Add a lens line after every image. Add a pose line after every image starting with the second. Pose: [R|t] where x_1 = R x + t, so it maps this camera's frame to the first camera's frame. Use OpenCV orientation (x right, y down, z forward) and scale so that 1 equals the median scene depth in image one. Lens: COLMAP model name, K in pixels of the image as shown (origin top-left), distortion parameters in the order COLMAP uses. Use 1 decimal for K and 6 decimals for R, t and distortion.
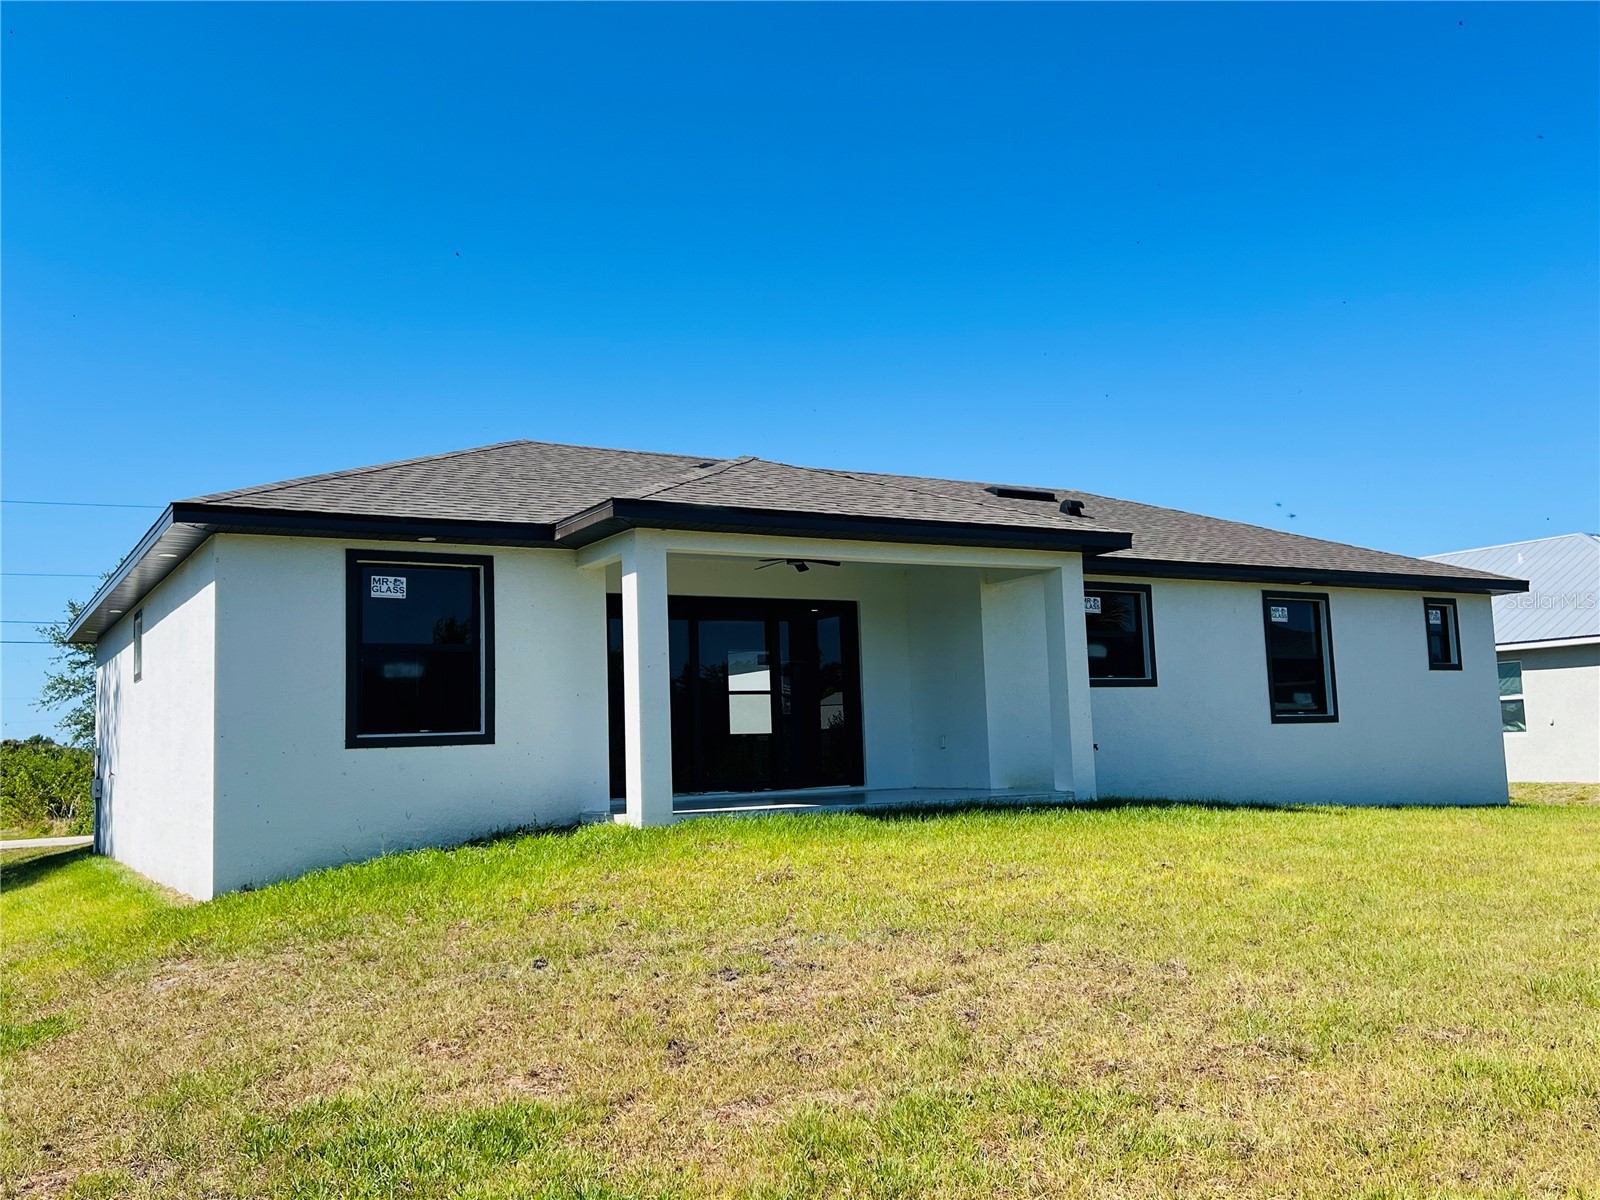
lens RADIAL K [[1434.1, 0, 800.0], [0, 1434.1, 600.0], [0, 0, 1]] dist [0.054641, -0.013073]
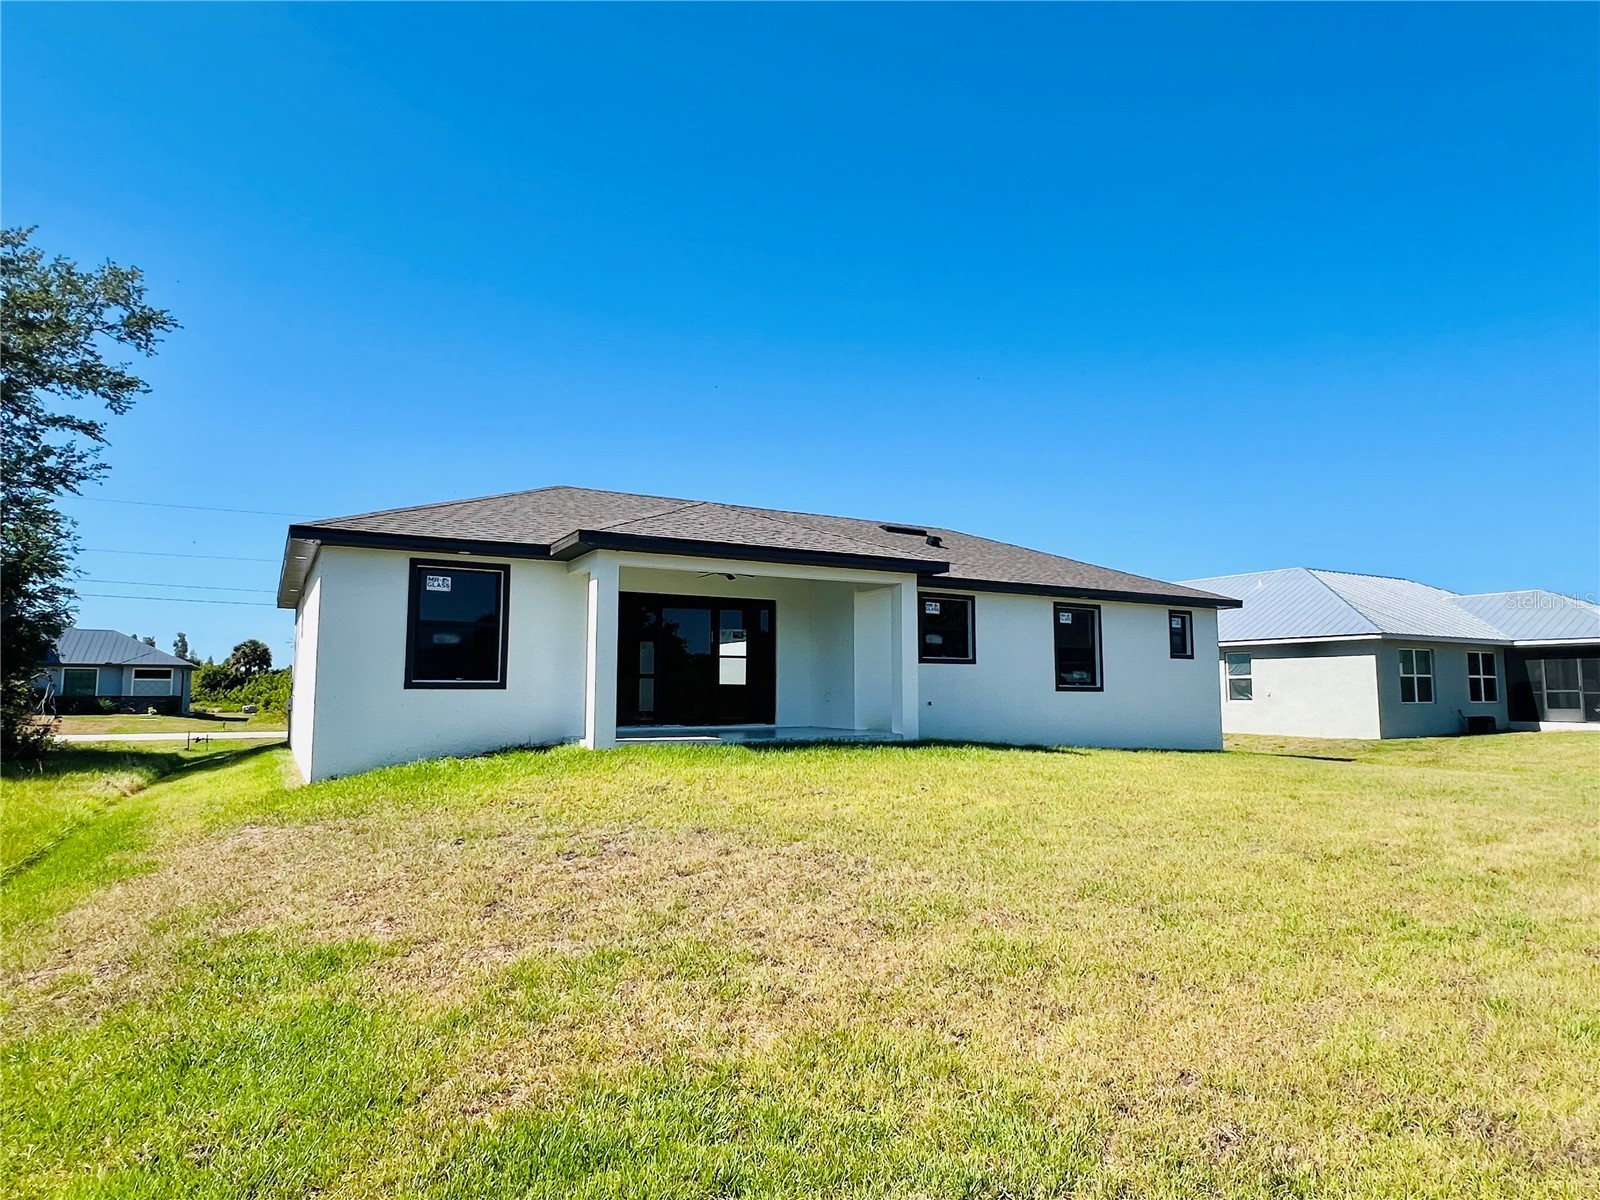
lens RADIAL K [[955.8, 0, 793.4], [0, 955.8, 600.3], [0, 0, 1]] dist [-0.002655, -0.001139]
pose [[0.998789, 0.032950, -0.036539, 0.101032], [-0.032561, 0.999407, 0.011183, -0.011896], [0.036886, -0.009980, 0.999270, 0.006941]]
